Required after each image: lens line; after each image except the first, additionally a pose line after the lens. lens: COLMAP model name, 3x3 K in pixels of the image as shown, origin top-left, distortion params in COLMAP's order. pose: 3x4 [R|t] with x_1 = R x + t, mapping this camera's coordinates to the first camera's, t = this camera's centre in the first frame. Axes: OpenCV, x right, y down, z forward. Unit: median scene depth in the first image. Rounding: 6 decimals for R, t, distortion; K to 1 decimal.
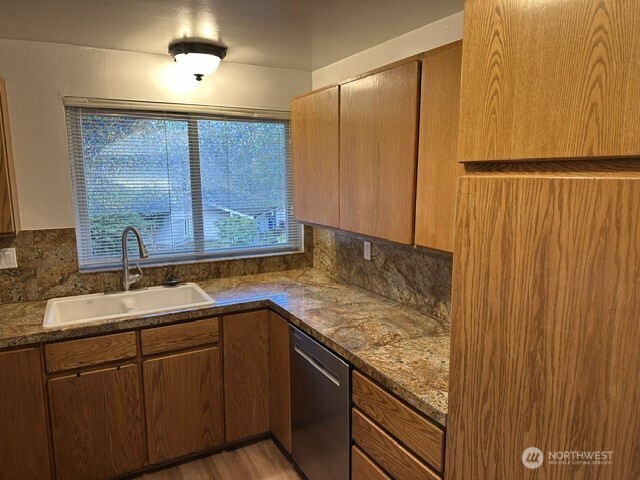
lens RADIAL K [[449.4, 0, 319.6], [0, 449.4, 241.9], [0, 0, 1]] dist [-0.003641, -0.001160]
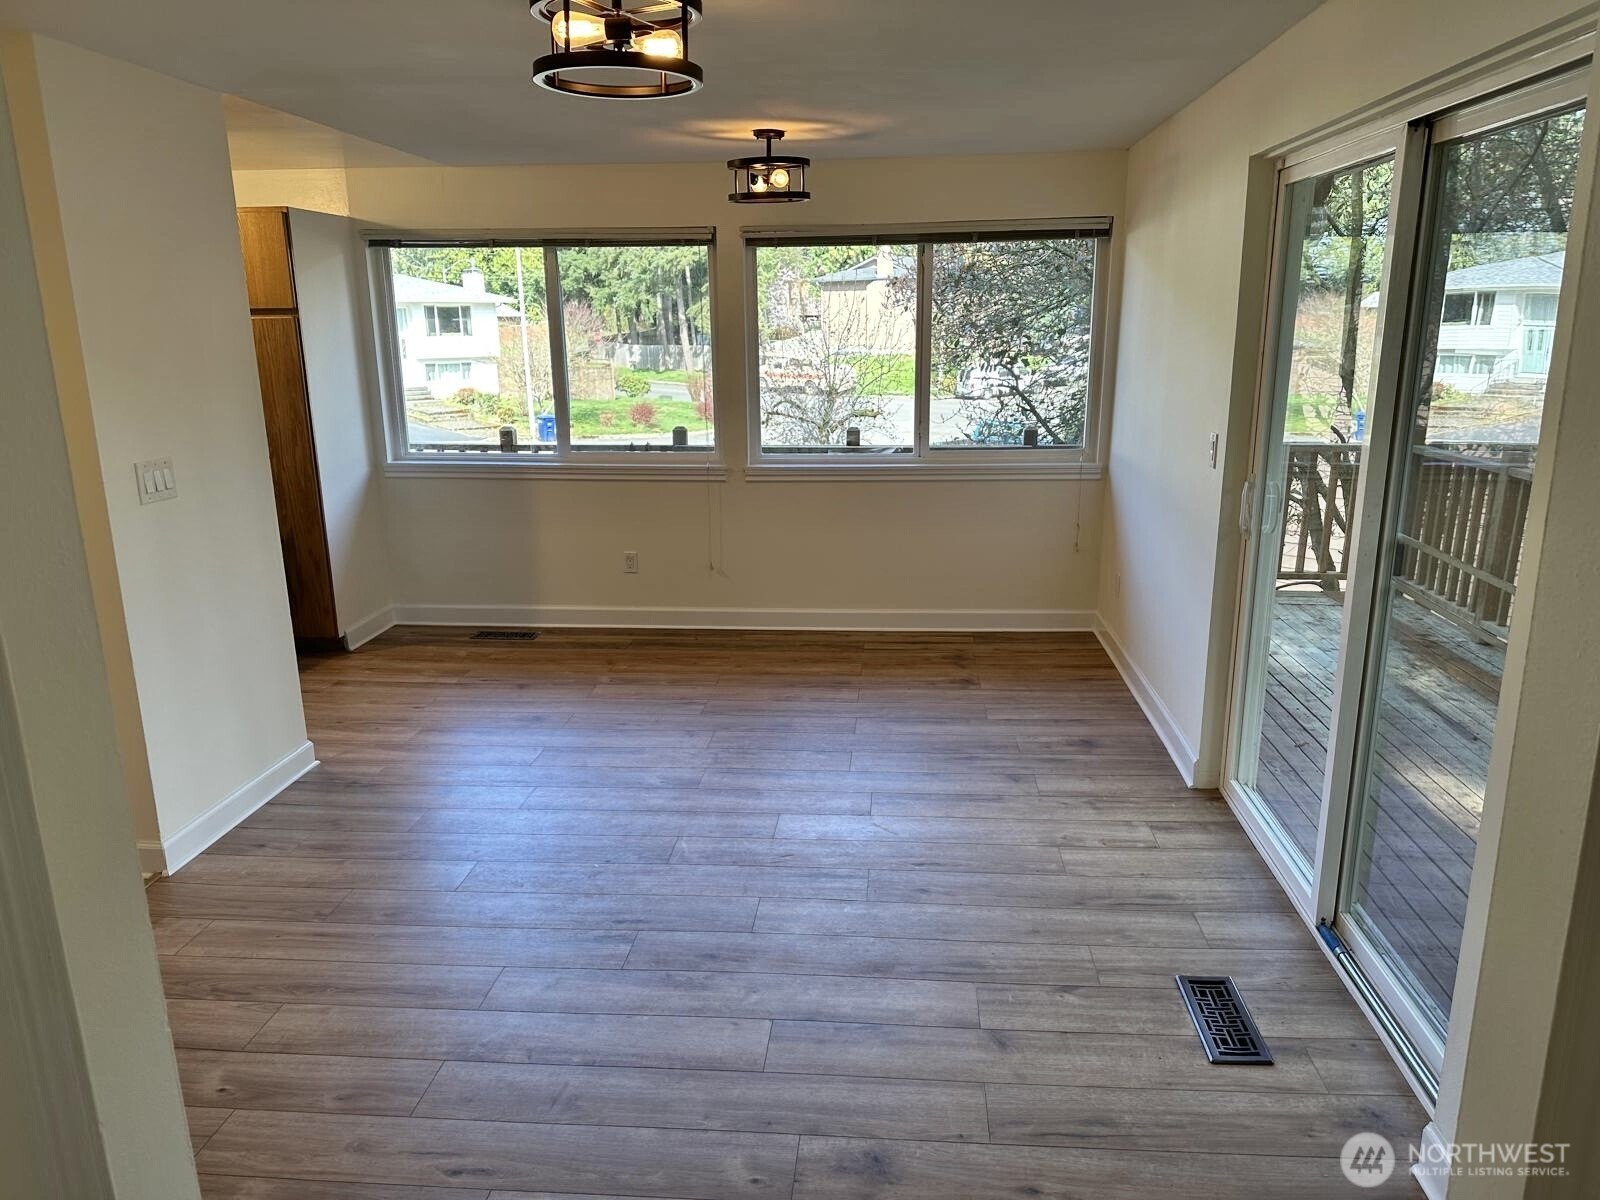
lens RADIAL K [[1116.2, 0, 798.3], [0, 1116.2, 601.9], [0, 0, 1]] dist [0.008706, 0.001637]
pose [[0.528148, -0.217181, 0.820909, -0.449008], [0.135040, 0.975919, 0.171310, 0.103174], [-0.838346, 0.020378, 0.544758, -0.681152]]
